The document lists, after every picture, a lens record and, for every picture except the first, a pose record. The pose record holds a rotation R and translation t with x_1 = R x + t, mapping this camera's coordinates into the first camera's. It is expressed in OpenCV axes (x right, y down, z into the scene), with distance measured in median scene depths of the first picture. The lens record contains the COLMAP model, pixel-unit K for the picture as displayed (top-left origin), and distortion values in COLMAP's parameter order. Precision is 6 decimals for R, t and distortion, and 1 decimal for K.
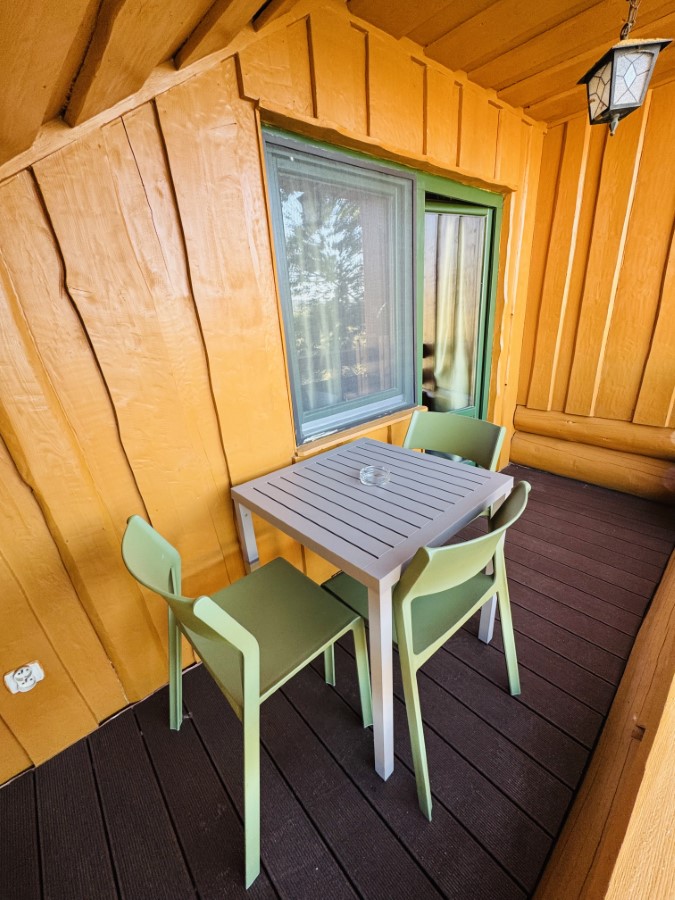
lens RADIAL K [[357.8, 0, 337.5], [0, 357.8, 450.0], [0, 0, 1]] dist [-0.001380, -0.000812]
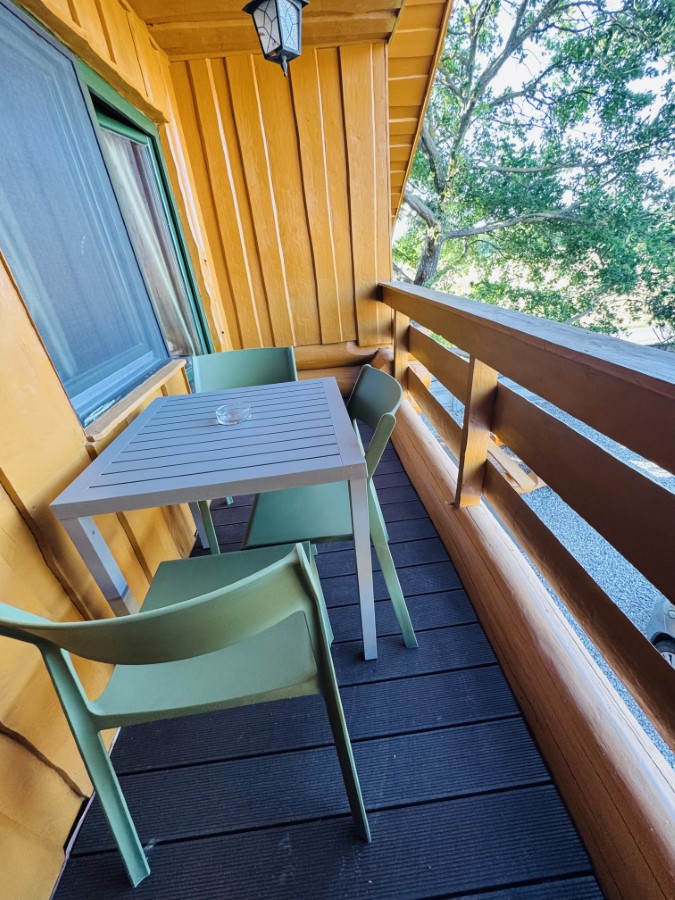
lens RADIAL K [[357.8, 0, 337.5], [0, 357.8, 450.0], [0, 0, 1]] dist [-0.001380, -0.000812]
pose [[0.602106, -0.371813, 0.706557, -0.324135], [0.329759, 0.921751, 0.204045, 0.047408], [-0.727136, 0.110137, 0.677601, 0.179575]]
